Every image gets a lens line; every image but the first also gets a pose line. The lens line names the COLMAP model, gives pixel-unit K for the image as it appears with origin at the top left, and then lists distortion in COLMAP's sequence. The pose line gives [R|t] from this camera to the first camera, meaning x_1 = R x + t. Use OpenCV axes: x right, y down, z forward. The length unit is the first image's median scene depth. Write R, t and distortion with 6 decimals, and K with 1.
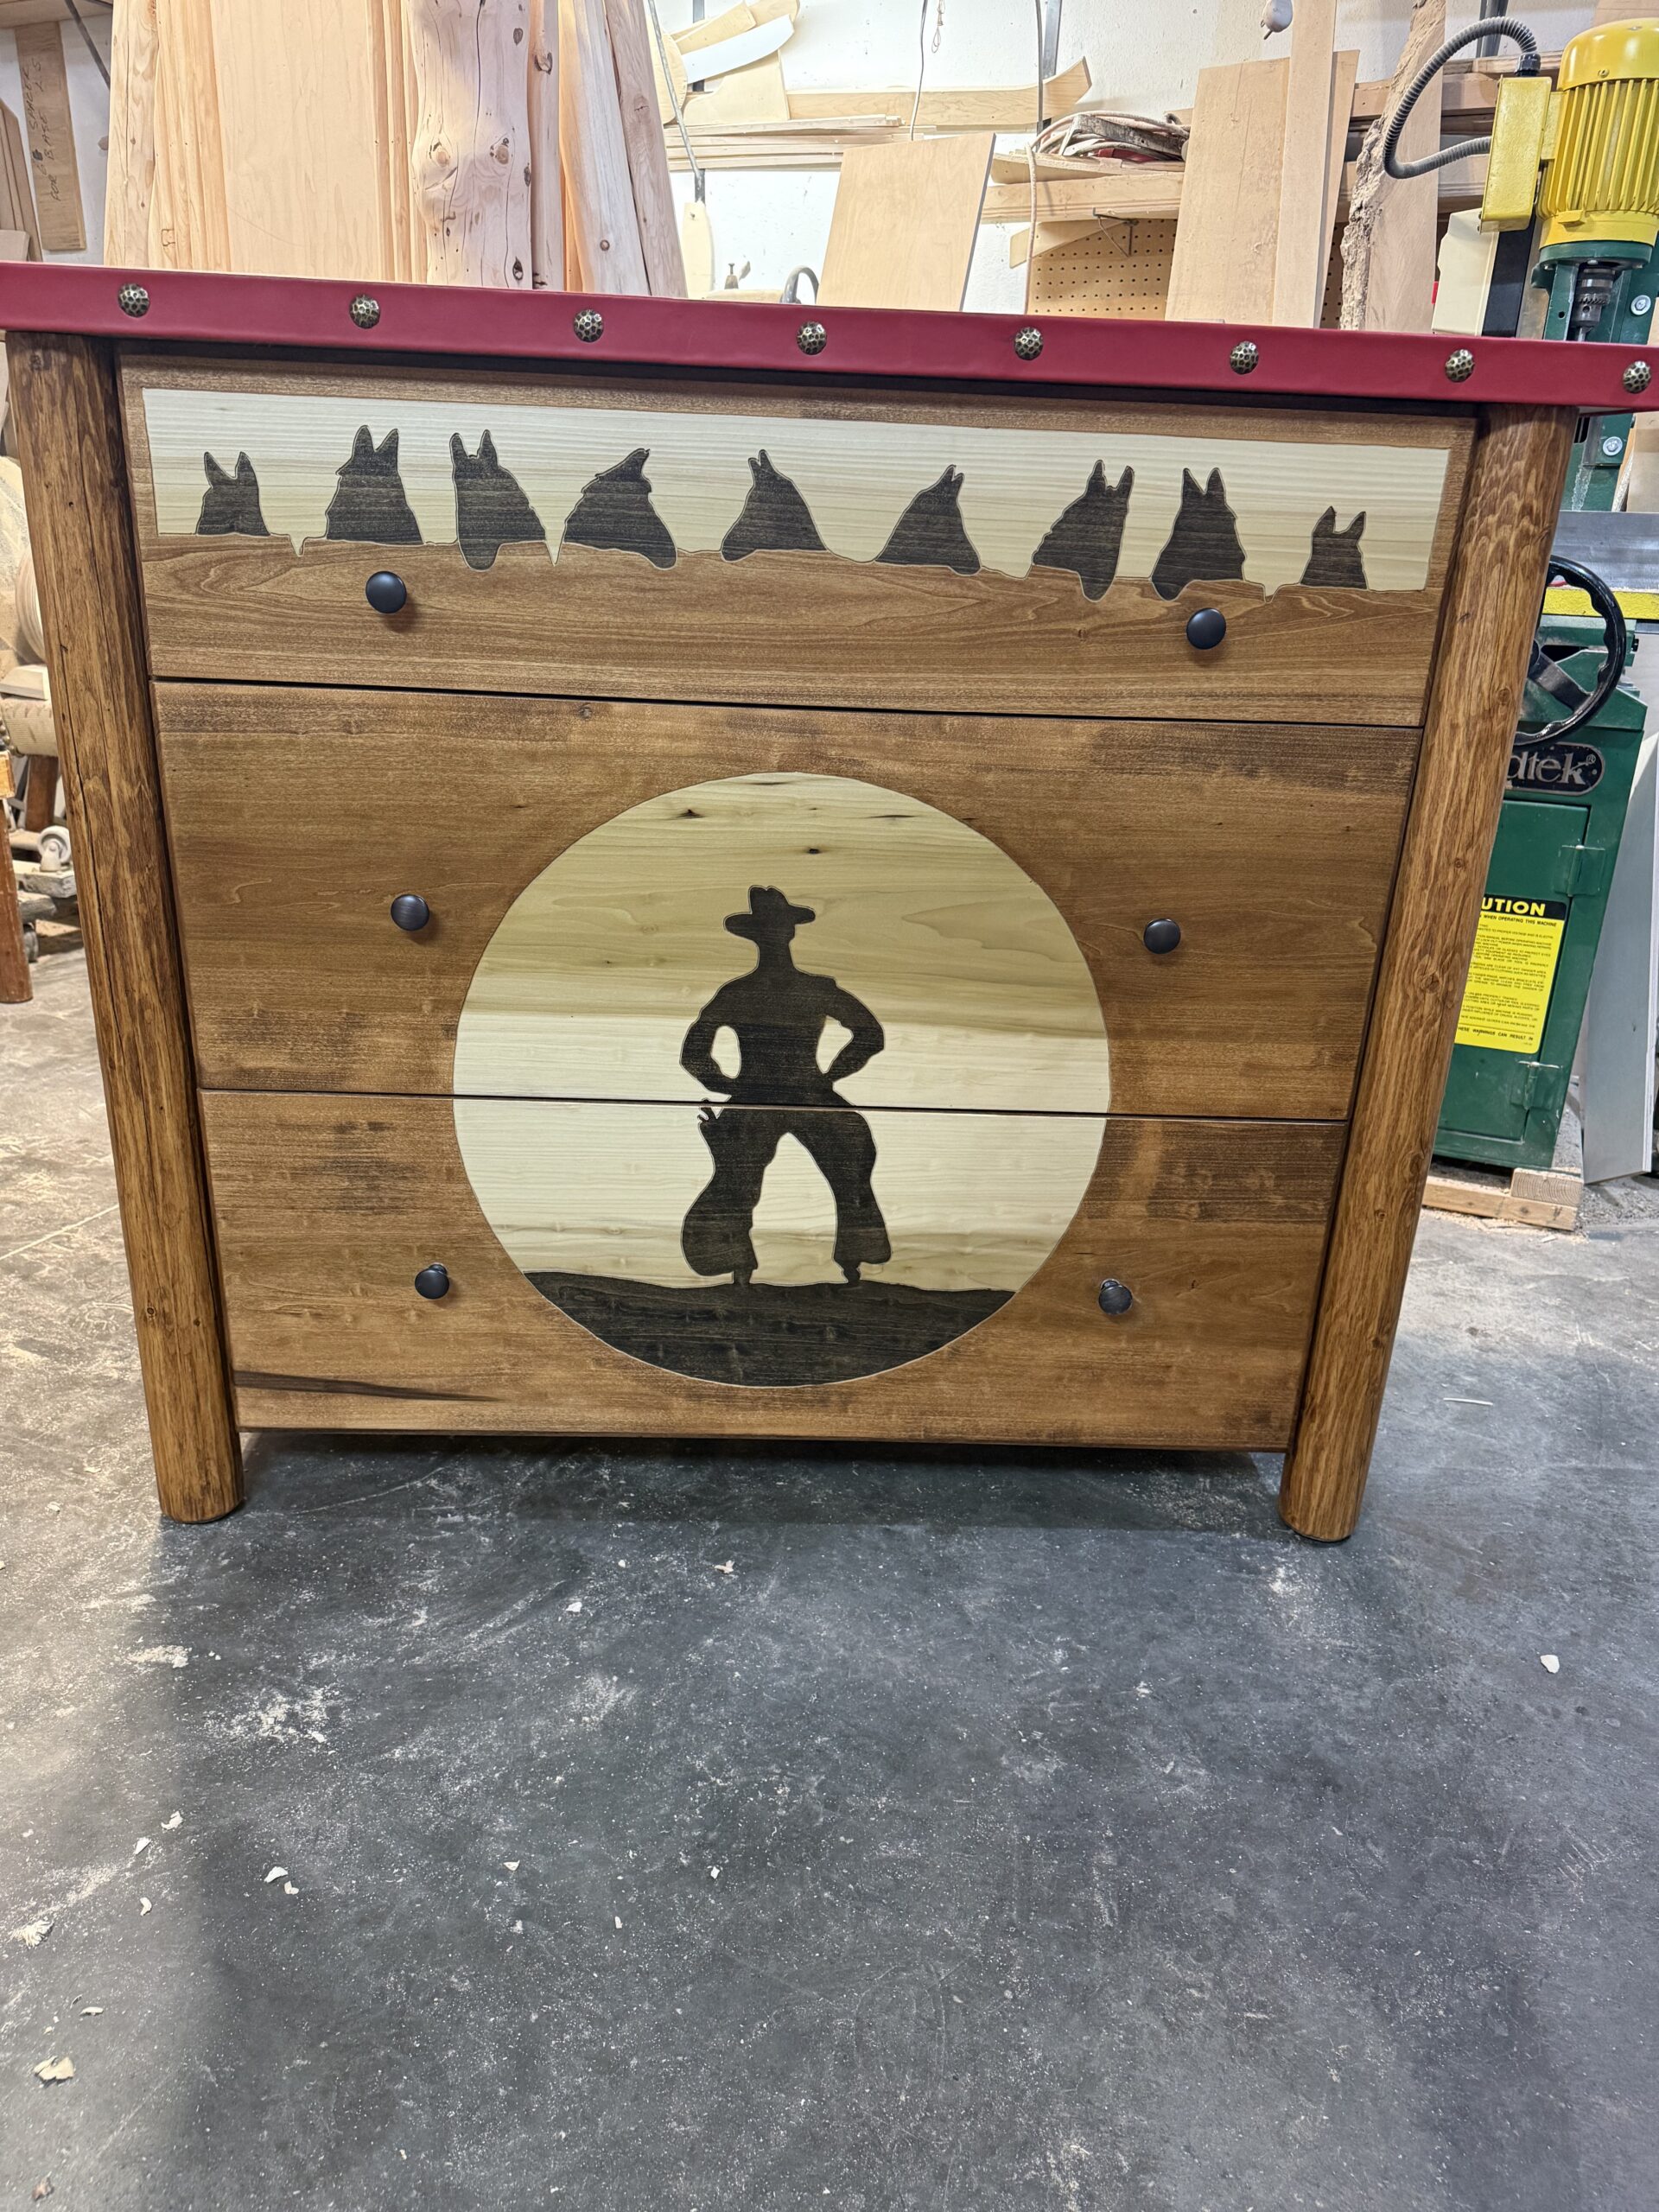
lens RADIAL K [[1569.2, 0, 811.4], [0, 1569.2, 1110.7], [0, 0, 1]] dist [0.078423, -0.101646]
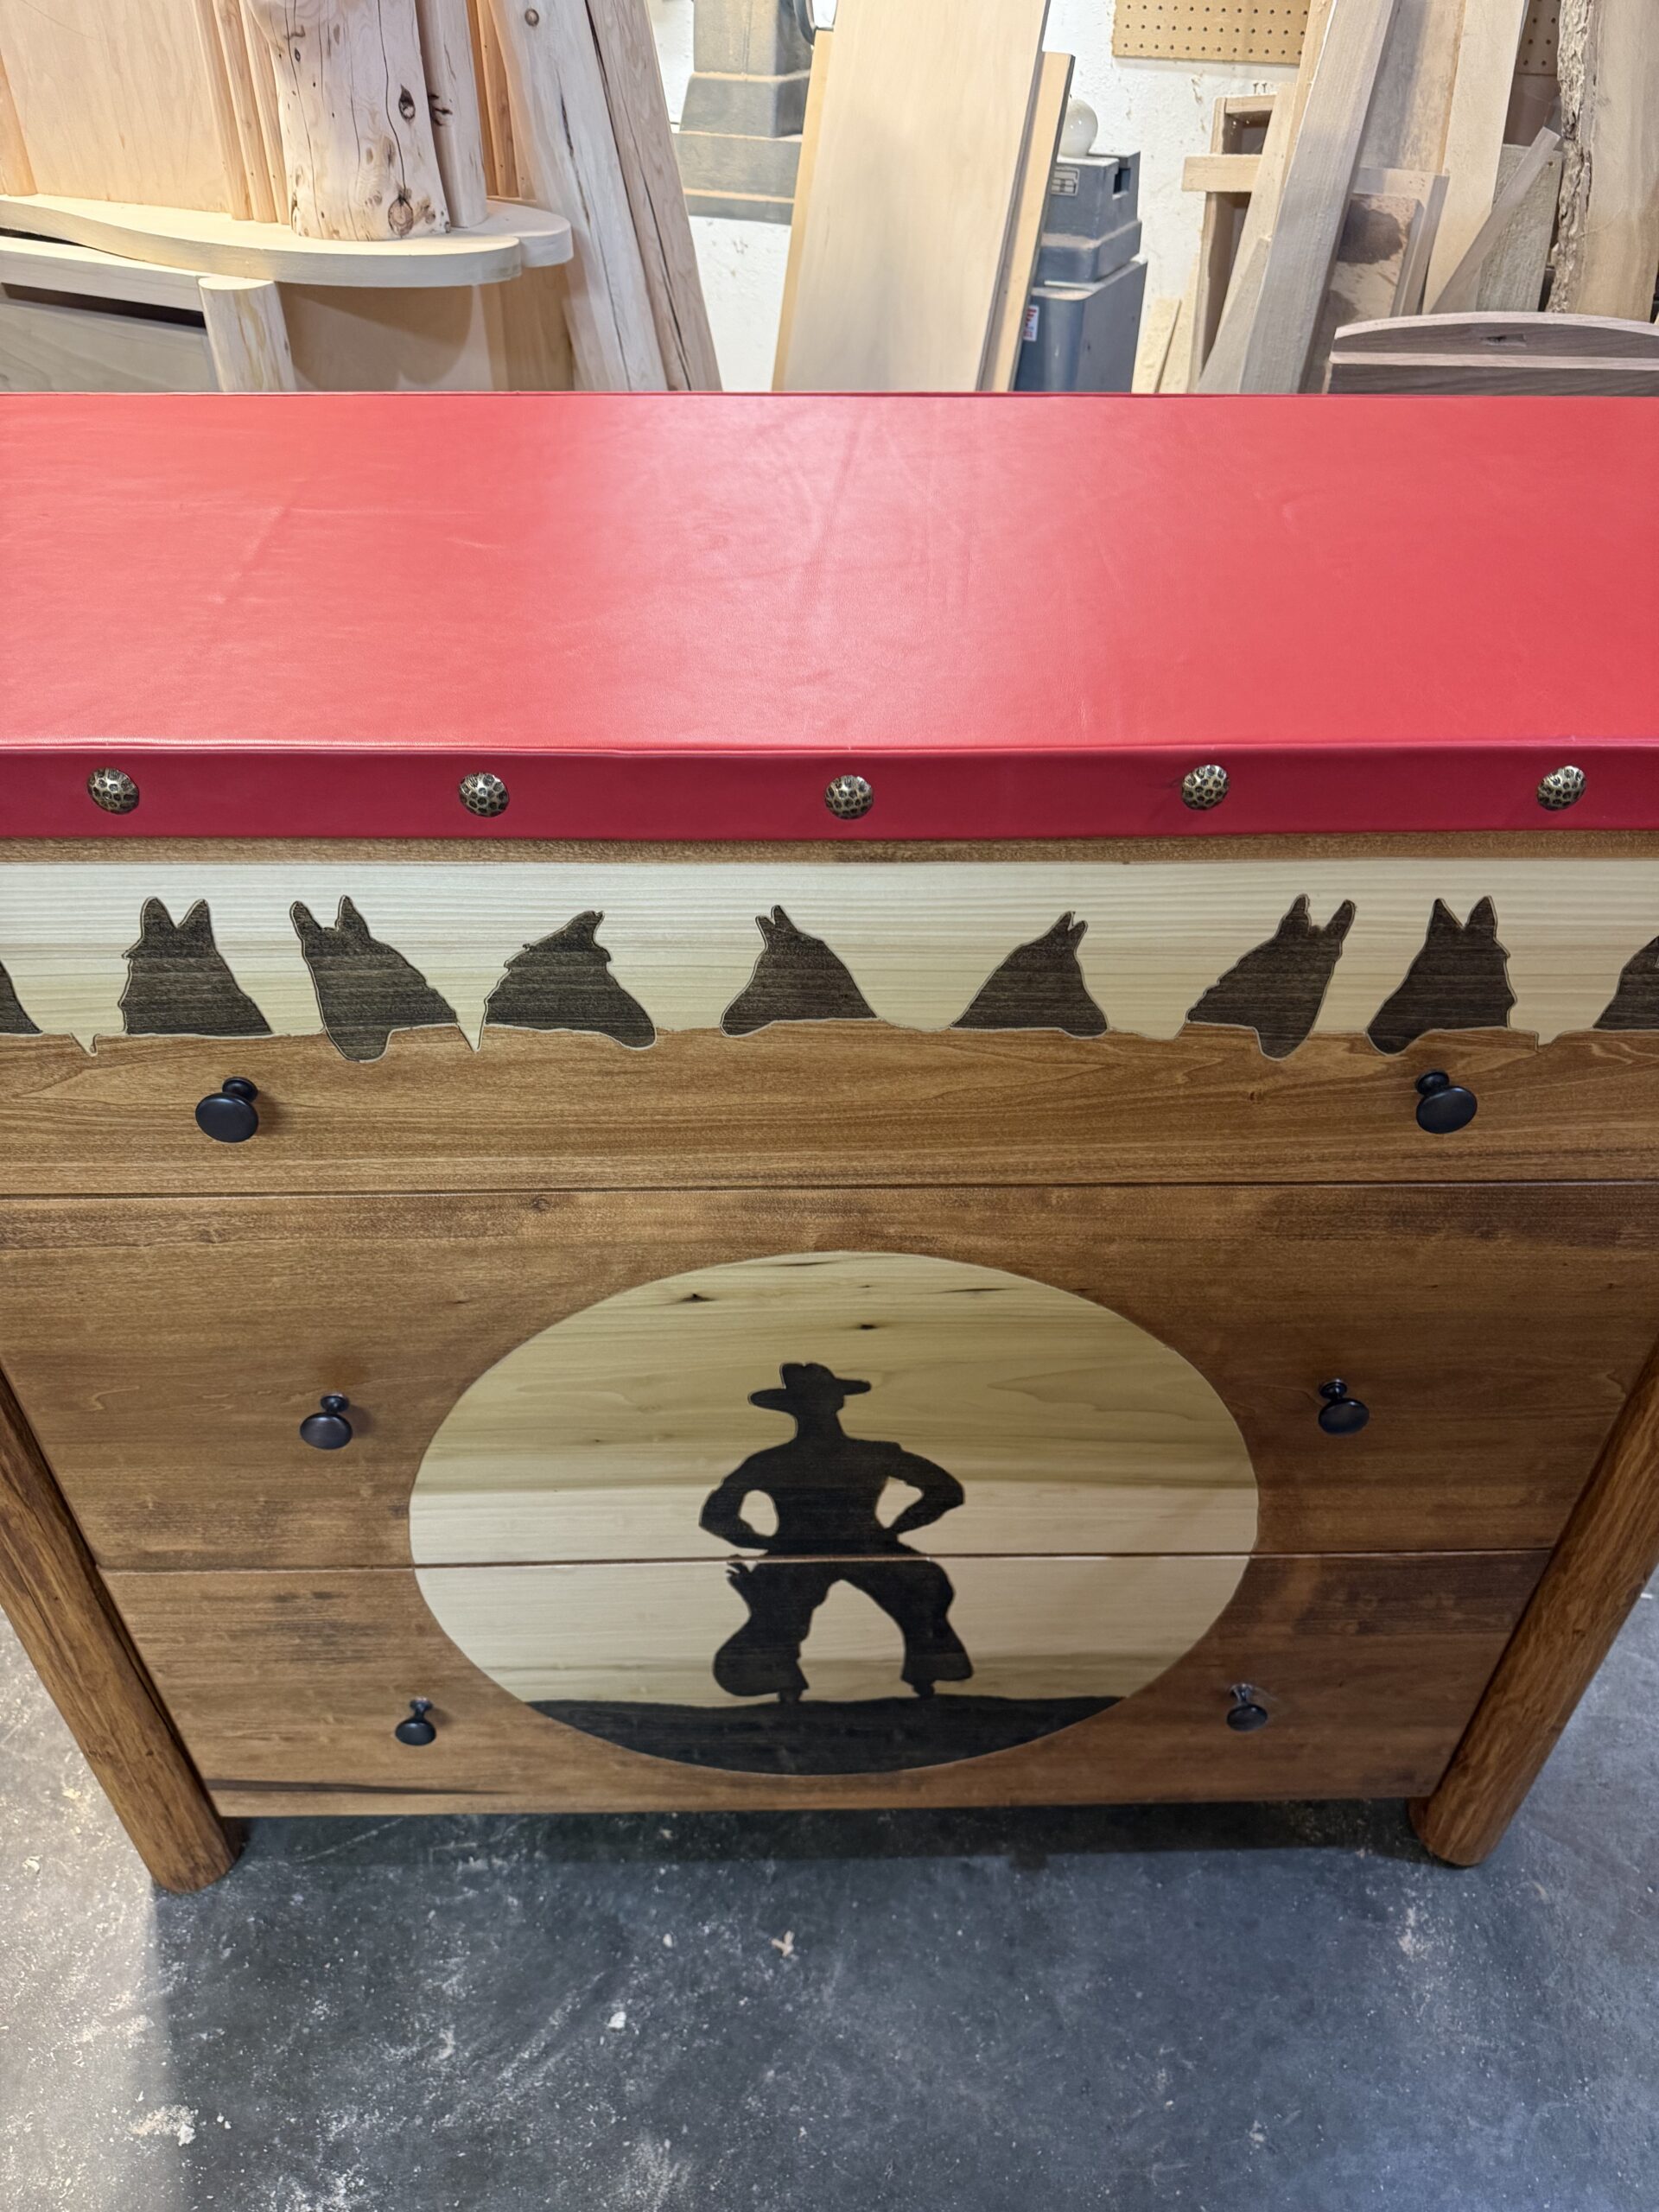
lens RADIAL K [[1569.2, 0, 823.7], [0, 1569.2, 1122.8], [0, 0, 1]] dist [0.078423, -0.101646]
pose [[0.999381, -0.027567, -0.021877, -0.000111], [0.032937, 0.951625, 0.305490, -0.492103], [0.012397, -0.306021, 0.951944, 0.340388]]
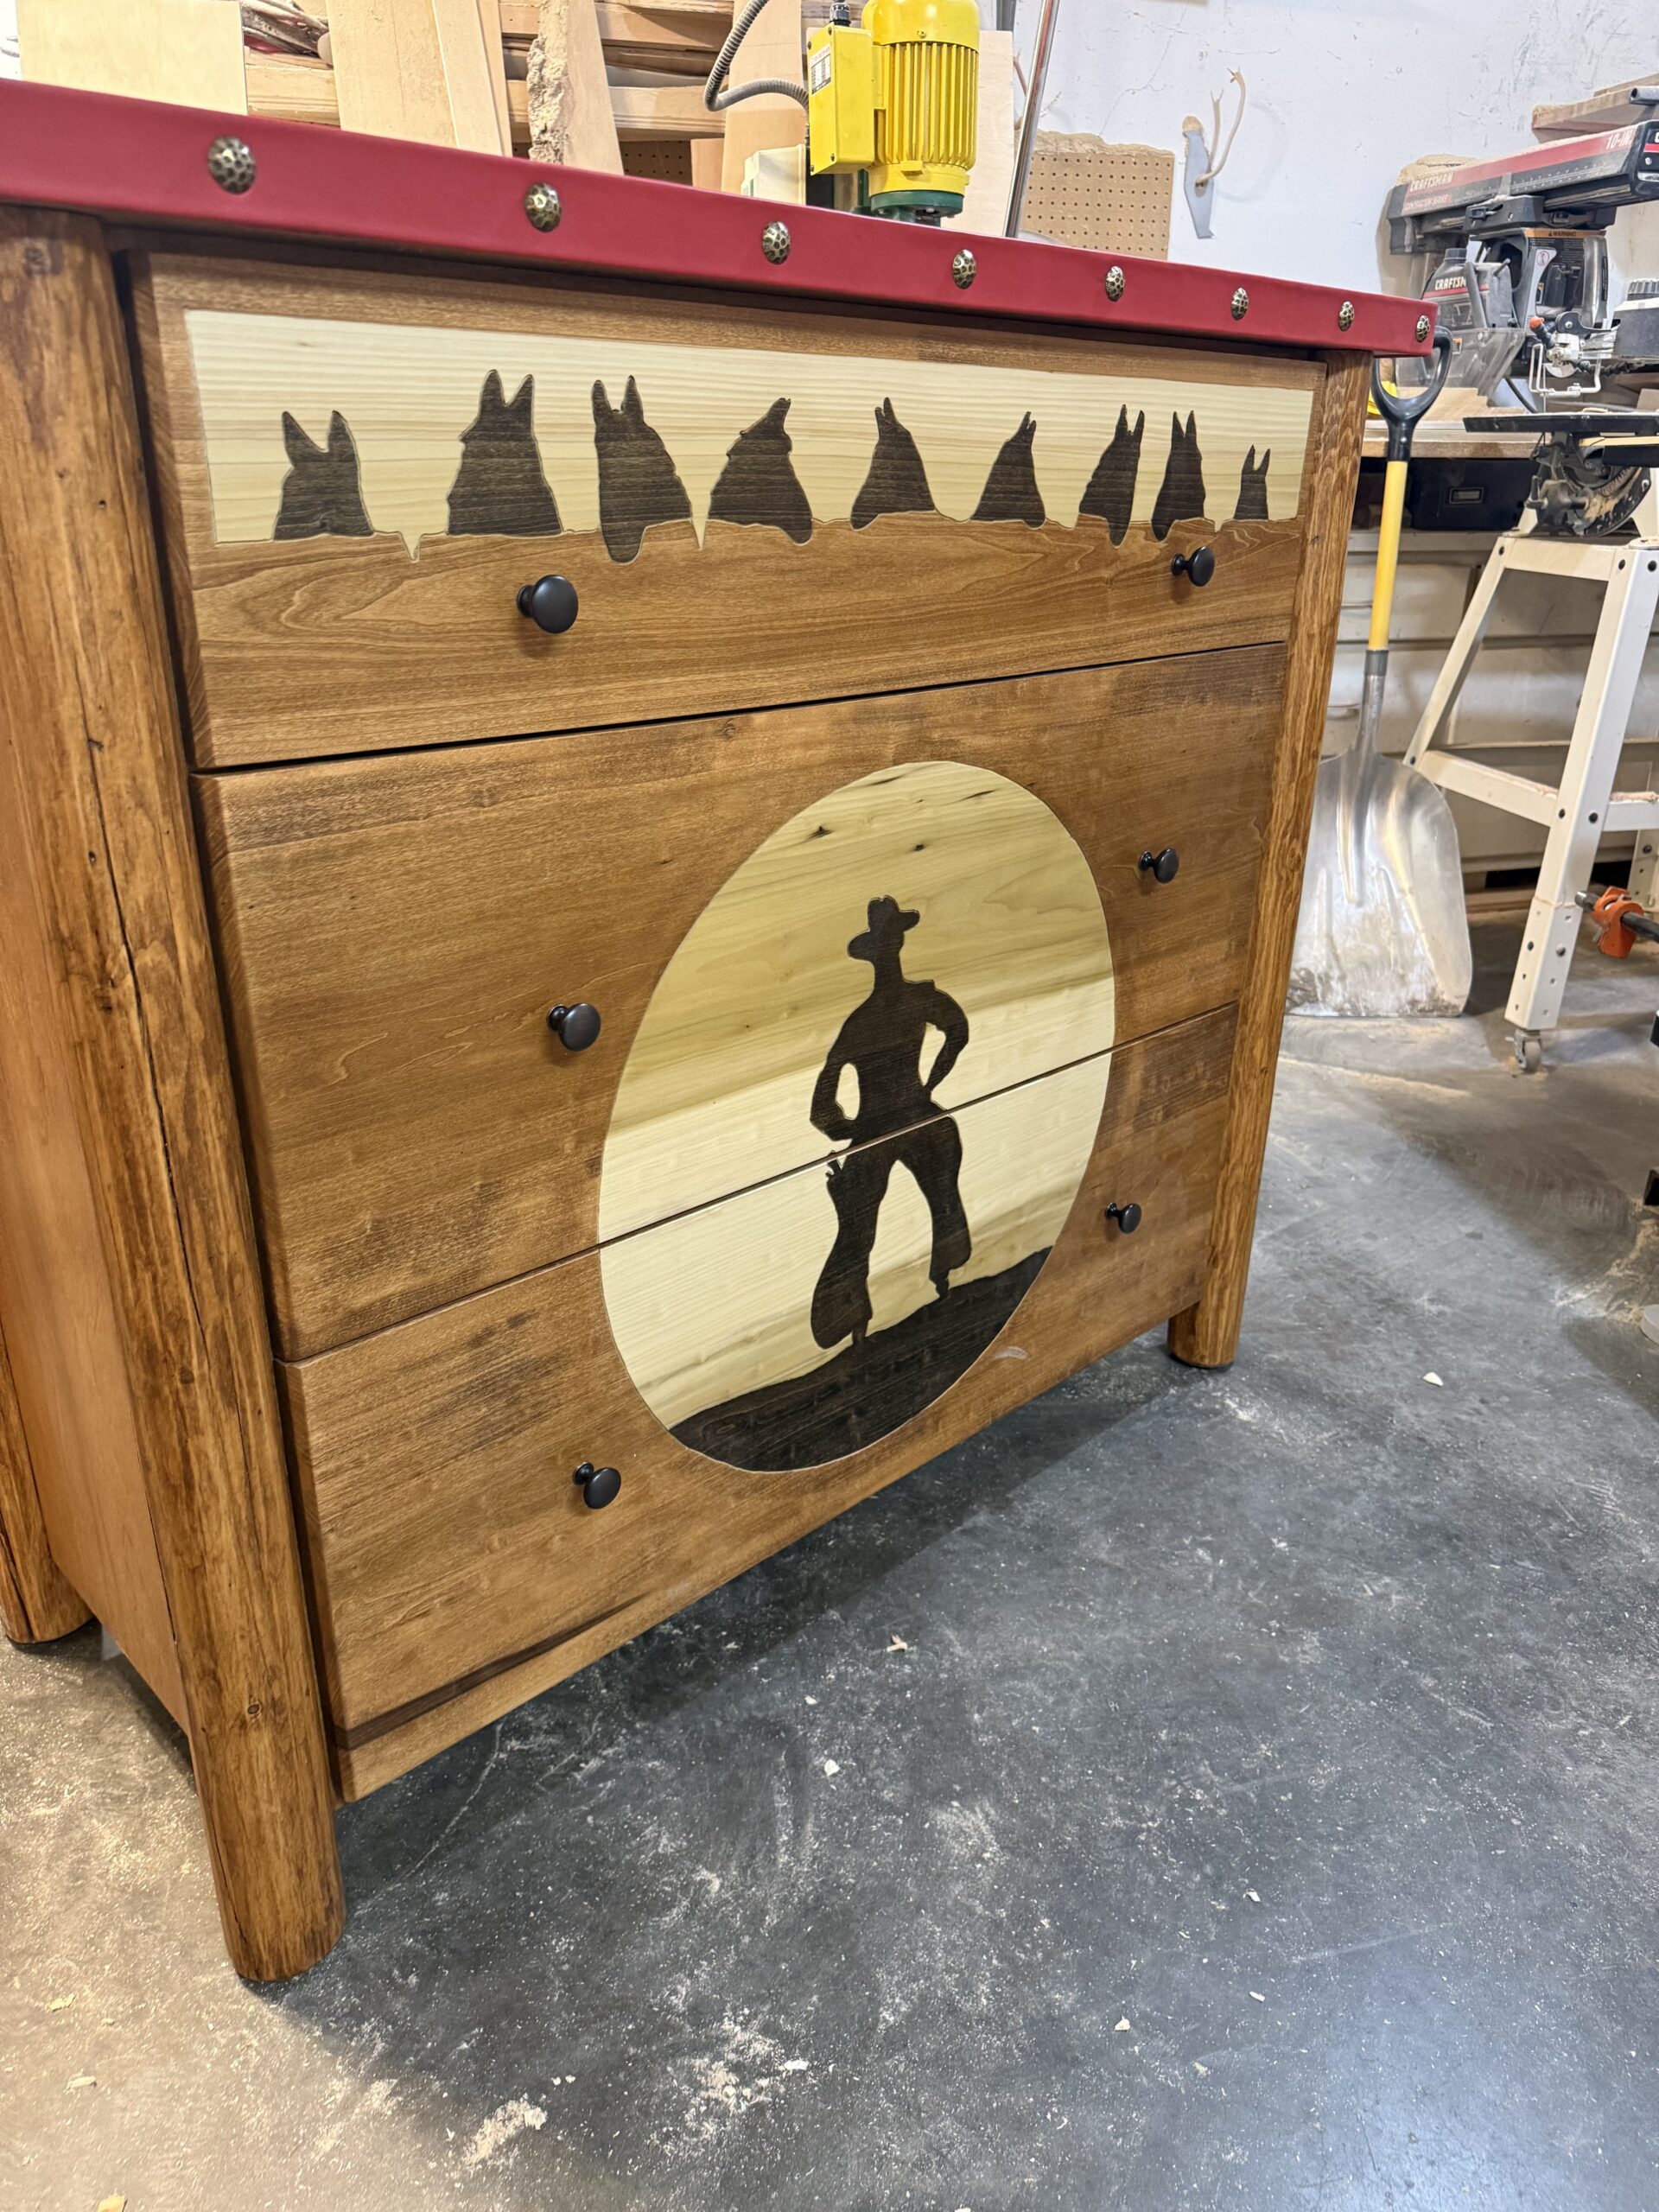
lens RADIAL K [[1569.2, 0, 827.8], [0, 1569.2, 1109.0], [0, 0, 1]] dist [0.078423, -0.101646]
pose [[0.734617, -0.286247, 0.615143, -0.649450], [0.261260, 0.956077, 0.132892, -0.159091], [-0.626164, 0.063087, 0.777135, 0.350254]]
